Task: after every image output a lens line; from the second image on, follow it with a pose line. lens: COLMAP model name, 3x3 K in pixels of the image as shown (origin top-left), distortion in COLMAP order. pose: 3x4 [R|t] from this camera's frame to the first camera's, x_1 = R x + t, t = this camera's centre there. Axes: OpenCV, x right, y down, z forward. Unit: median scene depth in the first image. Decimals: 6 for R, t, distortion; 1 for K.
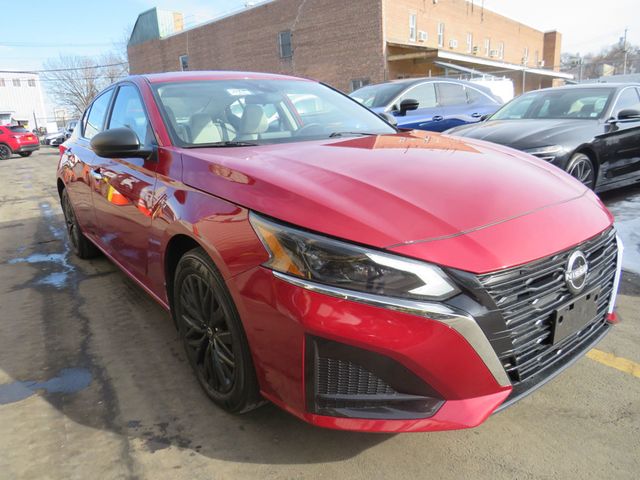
lens RADIAL K [[472.7, 0, 320.0], [0, 472.7, 240.0], [0, 0, 1]] dist [-0.012280, -0.005925]
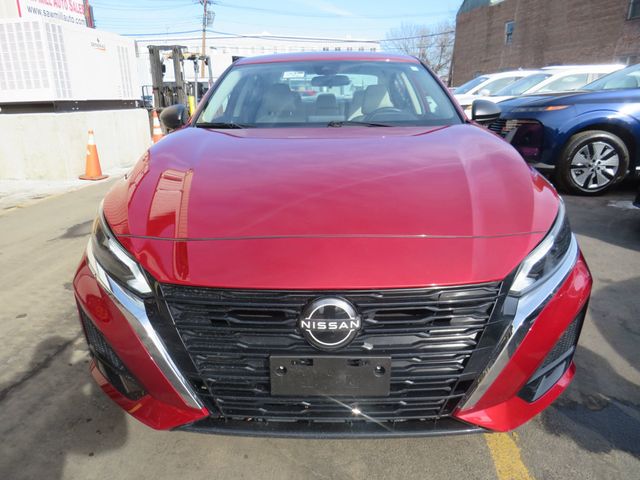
lens RADIAL K [[472.7, 0, 320.0], [0, 472.7, 240.0], [0, 0, 1]] dist [-0.012280, -0.005925]
pose [[0.773092, 0.226961, -0.592299, 0.110992], [-0.188938, 0.973802, 0.126539, -0.019335], [0.605501, 0.014082, 0.795720, 0.039537]]
